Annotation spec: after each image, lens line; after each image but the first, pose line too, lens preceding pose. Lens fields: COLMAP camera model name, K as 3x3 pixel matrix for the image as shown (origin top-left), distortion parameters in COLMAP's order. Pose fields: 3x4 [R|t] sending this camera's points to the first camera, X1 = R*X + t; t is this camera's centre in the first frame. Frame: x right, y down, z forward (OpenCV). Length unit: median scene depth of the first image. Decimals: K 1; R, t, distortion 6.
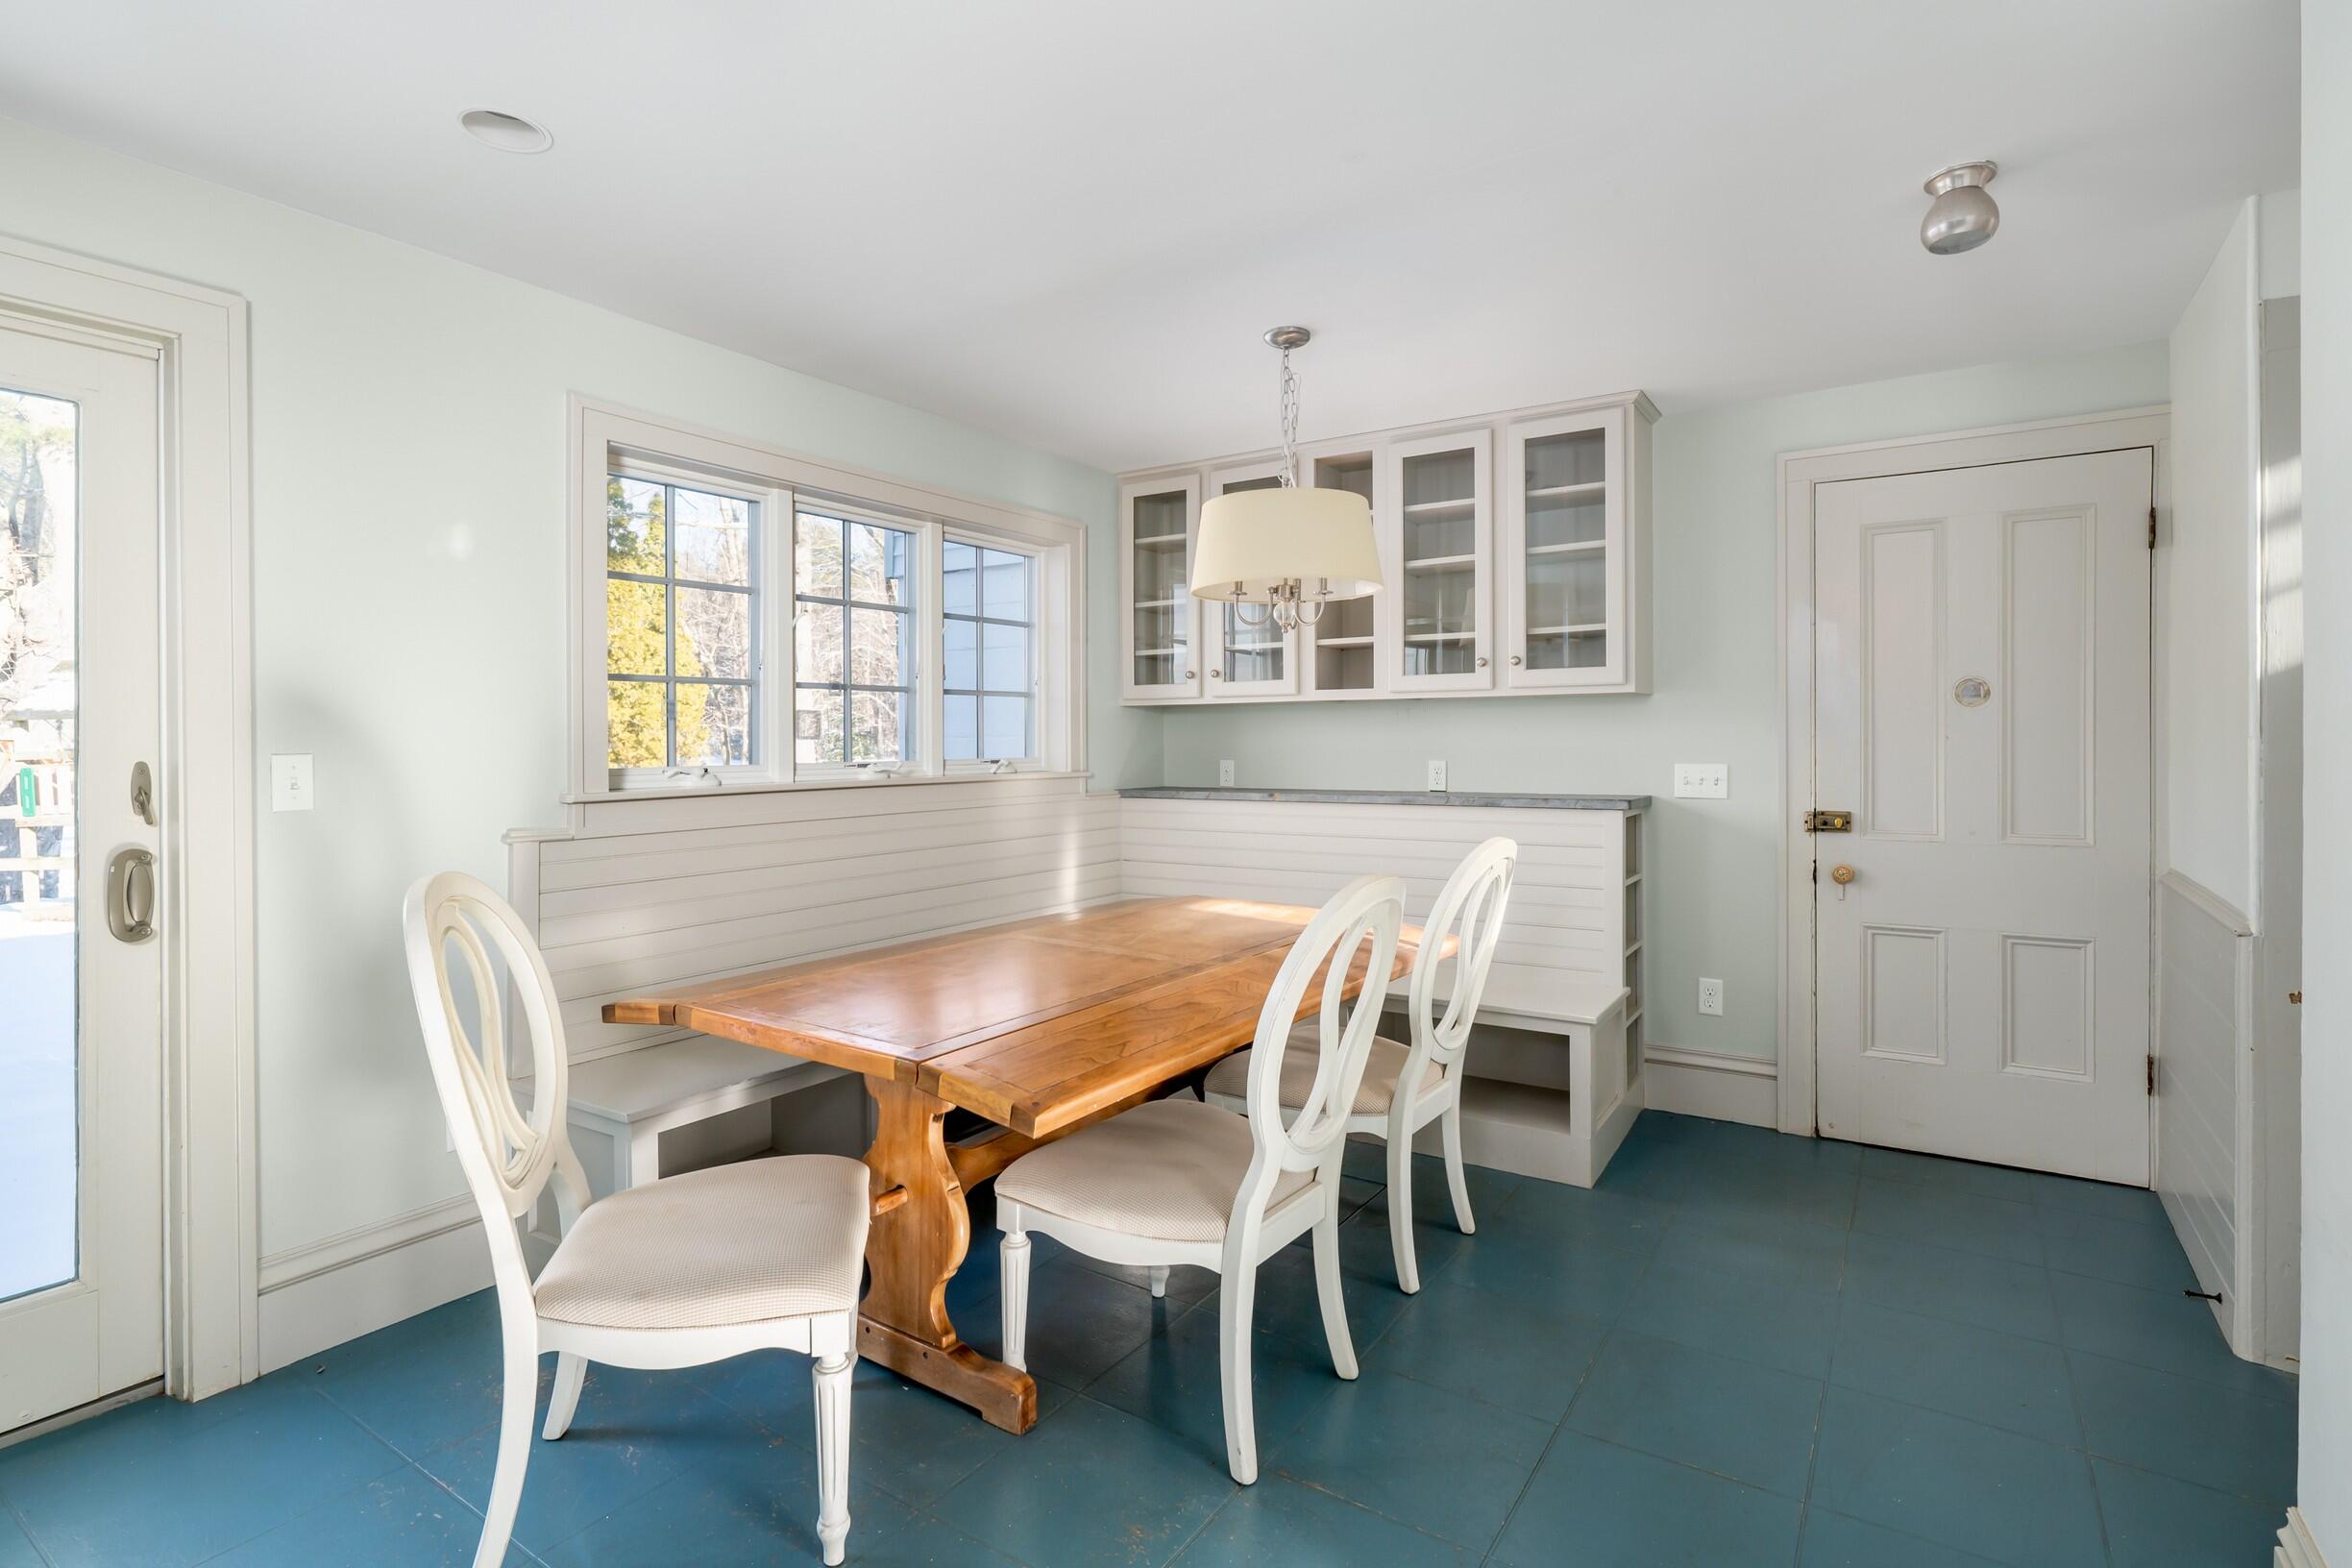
lens RADIAL K [[1136.2, 0, 1192.9], [0, 1136.2, 748.9], [0, 0, 1]] dist [0.001062, -0.000520]
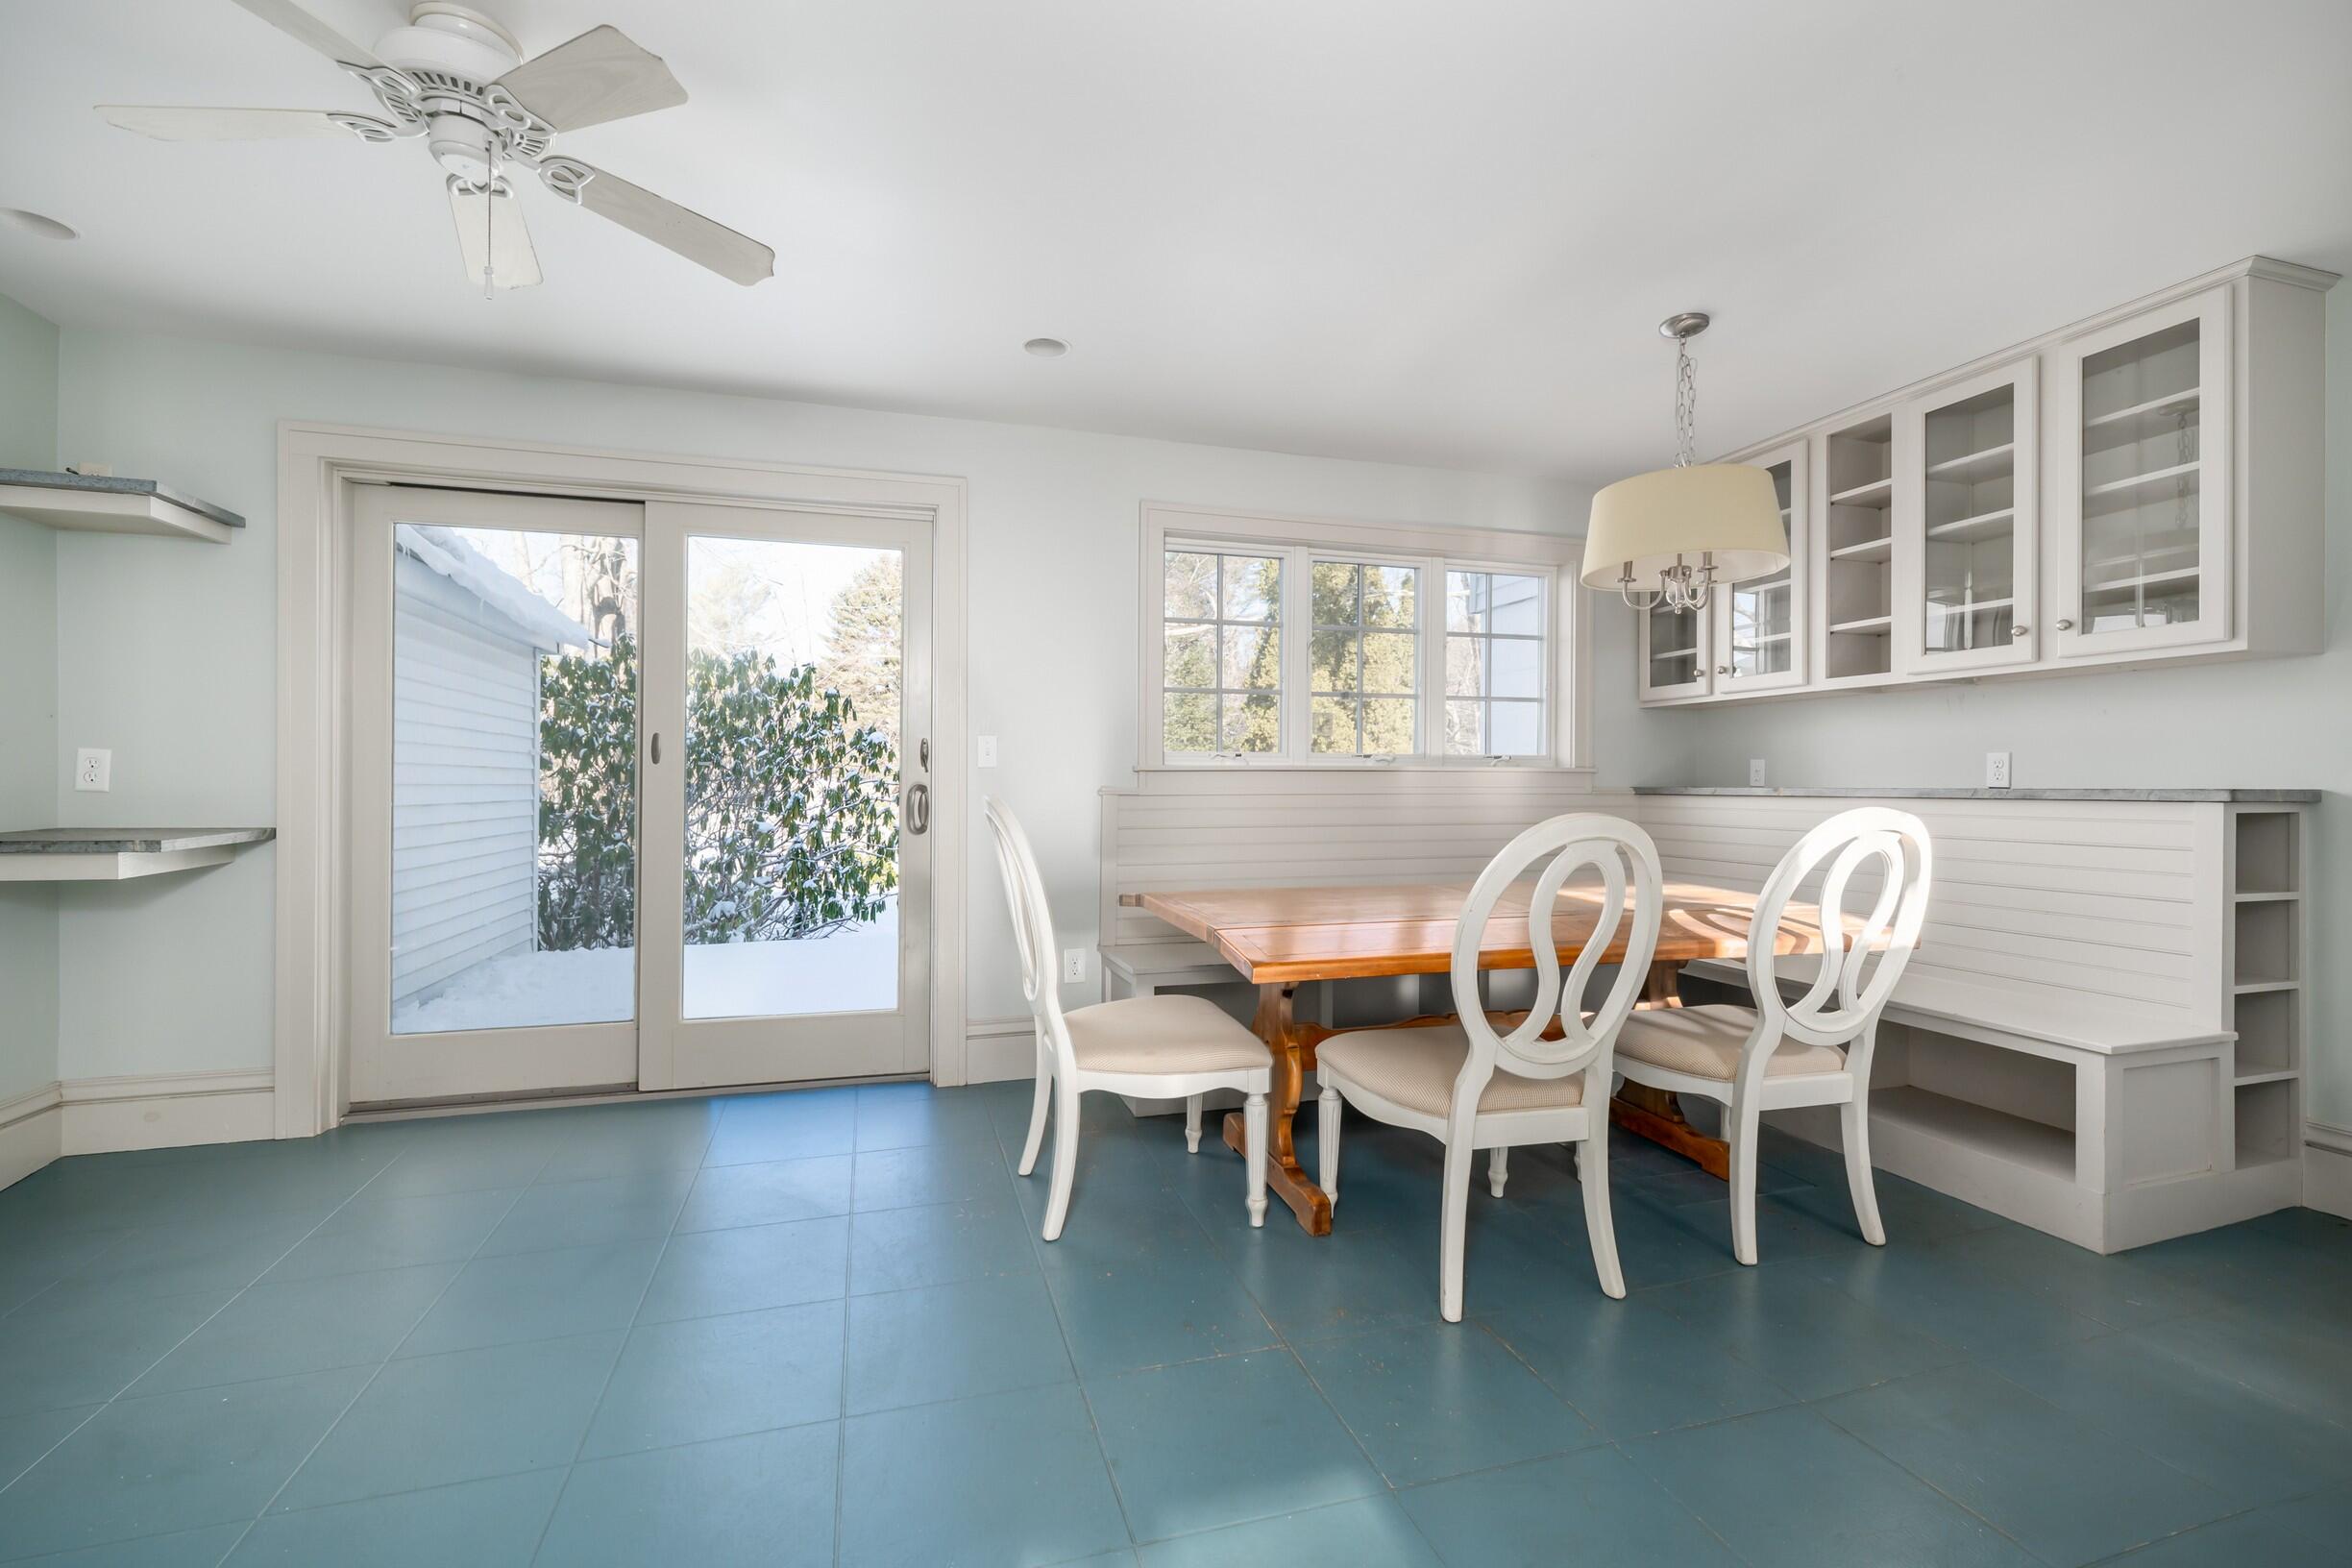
lens RADIAL K [[1001.1, 0, 1171.8], [0, 1001.1, 785.3], [0, 0, 1]] dist [0.000596, 0.000735]
pose [[0.761392, 0.010276, -0.648211, 0.269978], [-0.012504, 0.999921, 0.001164, 0.049338], [0.648171, 0.007219, 0.761460, 0.008536]]
